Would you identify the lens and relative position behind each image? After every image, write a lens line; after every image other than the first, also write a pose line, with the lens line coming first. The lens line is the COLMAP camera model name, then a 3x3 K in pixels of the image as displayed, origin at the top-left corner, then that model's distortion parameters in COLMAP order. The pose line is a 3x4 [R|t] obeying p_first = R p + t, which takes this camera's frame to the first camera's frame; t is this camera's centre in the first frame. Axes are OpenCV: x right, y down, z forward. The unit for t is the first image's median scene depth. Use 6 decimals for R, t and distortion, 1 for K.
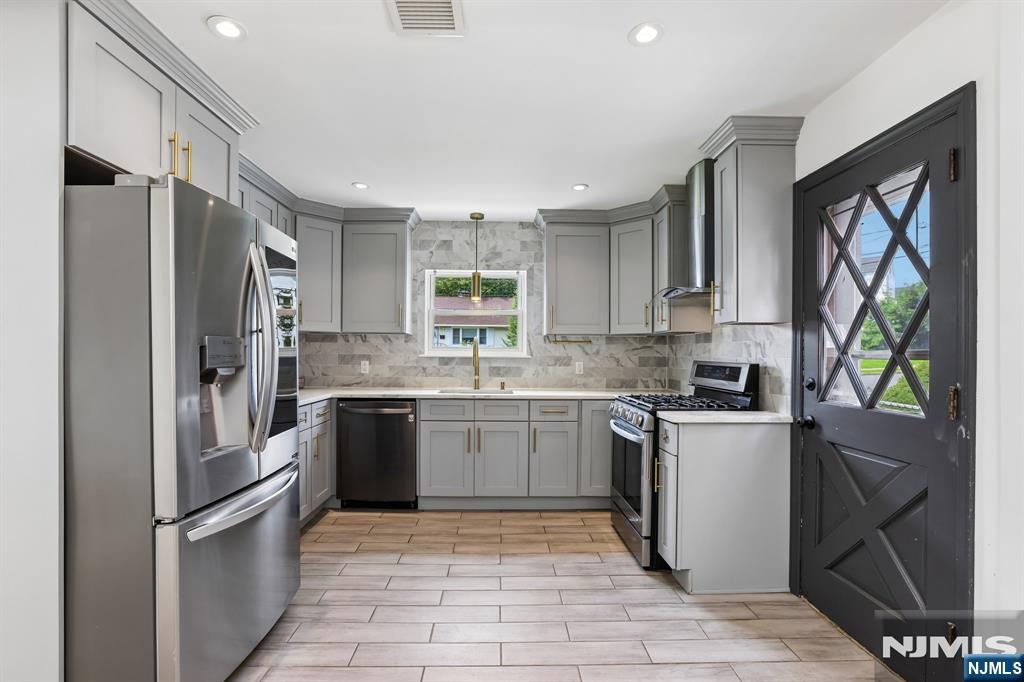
lens RADIAL K [[477.5, 0, 499.1], [0, 477.5, 369.5], [0, 0, 1]] dist [-0.034597, 0.015857]
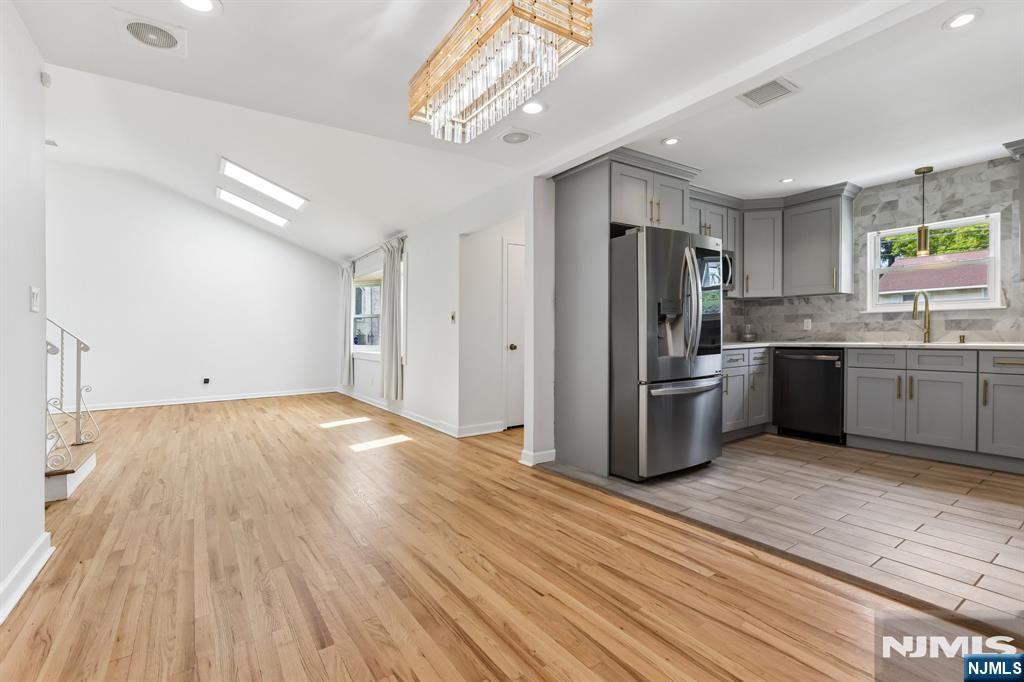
lens RADIAL K [[477.5, 0, 511.7], [0, 477.5, 345.4], [0, 0, 1]] dist [-0.034597, 0.015857]
pose [[0.557816, 0.001971, -0.829963, 0.290896], [-0.006803, 0.999974, -0.002198, 0.056212], [0.829937, 0.006872, 0.557815, -0.274700]]
